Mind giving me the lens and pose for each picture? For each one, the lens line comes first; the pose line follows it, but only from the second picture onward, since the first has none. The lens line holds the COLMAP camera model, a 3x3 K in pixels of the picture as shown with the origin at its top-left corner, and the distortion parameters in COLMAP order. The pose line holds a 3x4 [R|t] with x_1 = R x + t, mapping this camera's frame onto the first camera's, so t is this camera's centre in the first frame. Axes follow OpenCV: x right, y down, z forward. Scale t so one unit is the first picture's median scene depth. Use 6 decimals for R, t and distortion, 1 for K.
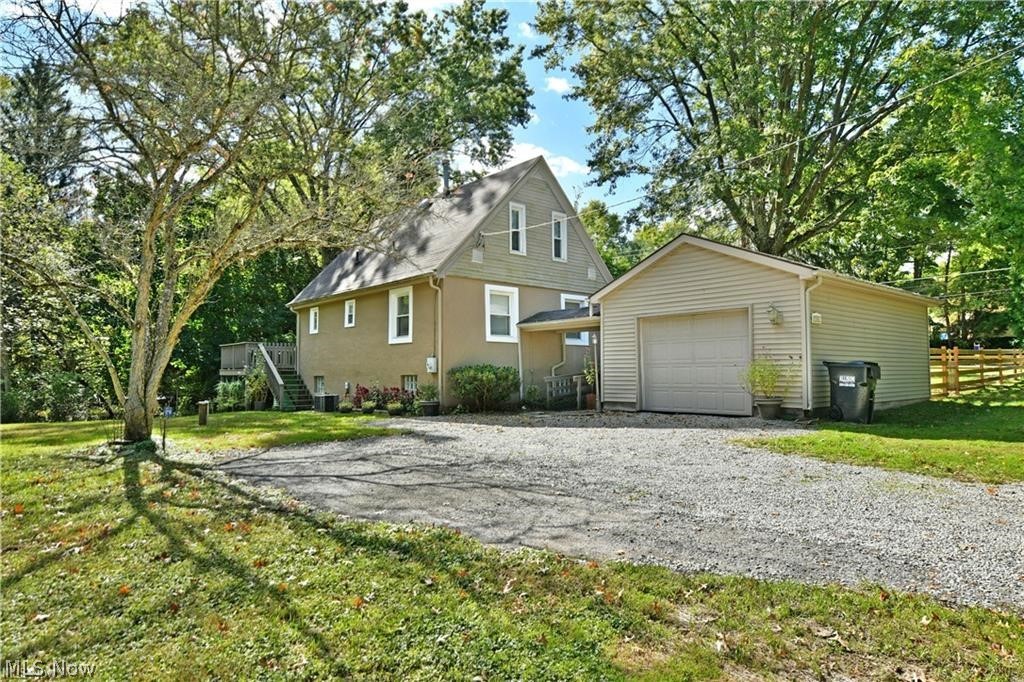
lens RADIAL K [[615.9, 0, 511.9], [0, 615.9, 357.4], [0, 0, 1]] dist [-0.019114, -0.001234]
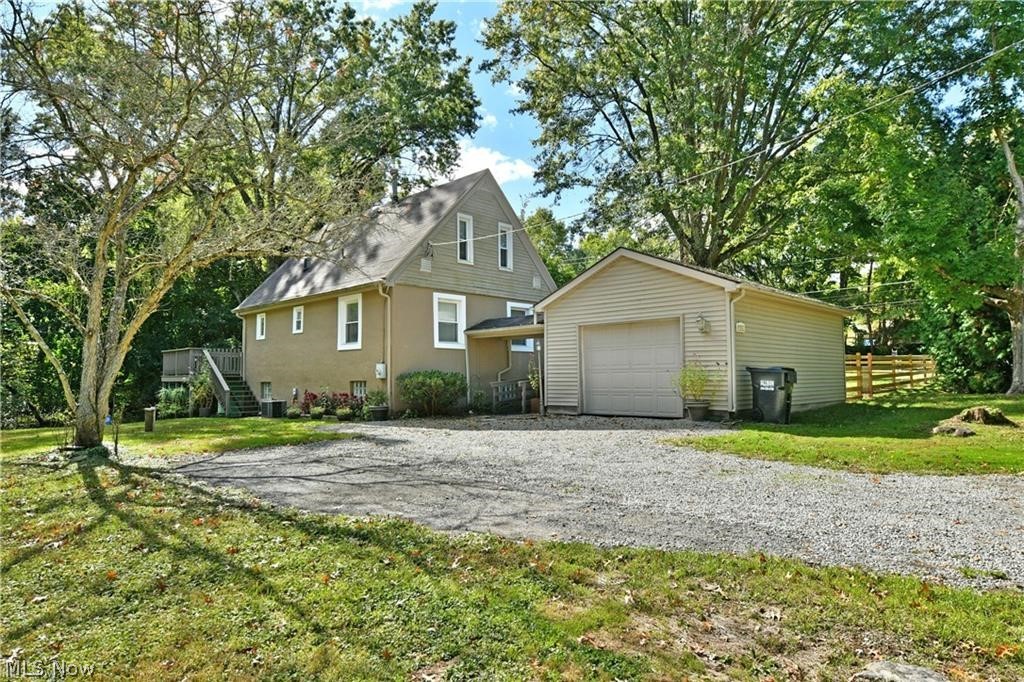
lens RADIAL K [[615.9, 0, 511.9], [0, 615.9, 357.4], [0, 0, 1]] dist [-0.019114, -0.001234]
pose [[0.996405, -0.000098, 0.084719, 0.000153], [0.000813, 0.999964, -0.008413, -0.001393], [-0.084715, 0.008452, 0.996369, -0.035197]]
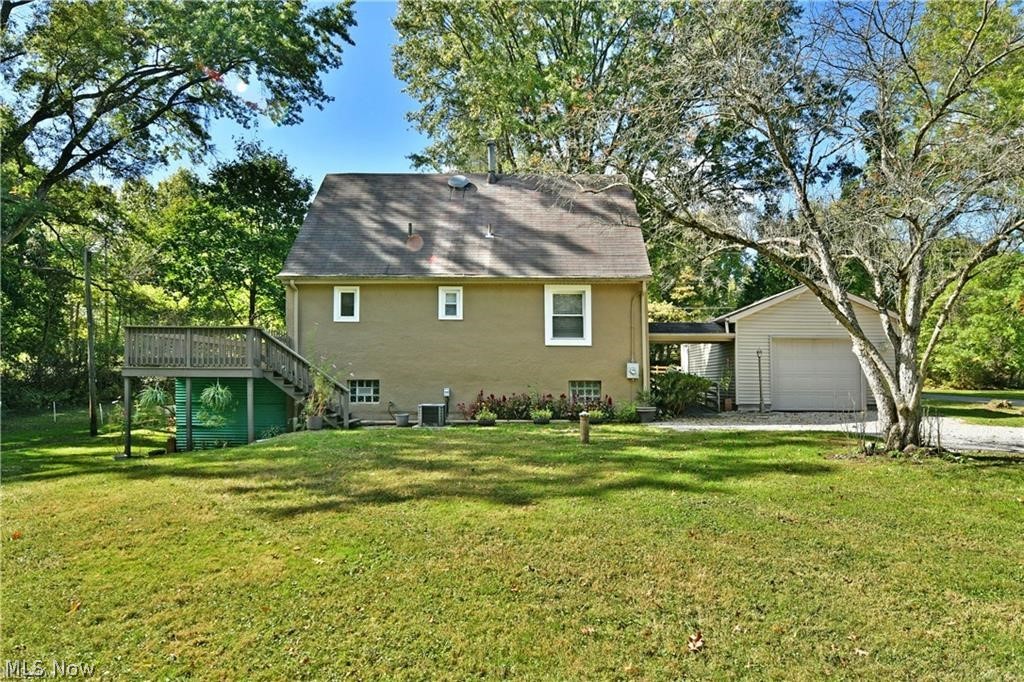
lens RADIAL K [[615.9, 0, 511.9], [0, 615.9, 357.4], [0, 0, 1]] dist [-0.019114, -0.001234]
pose [[0.689659, 0.029687, 0.723526, -0.883798], [-0.032654, 0.999418, -0.009881, 0.006476], [-0.723398, -0.016812, 0.690227, 0.428433]]
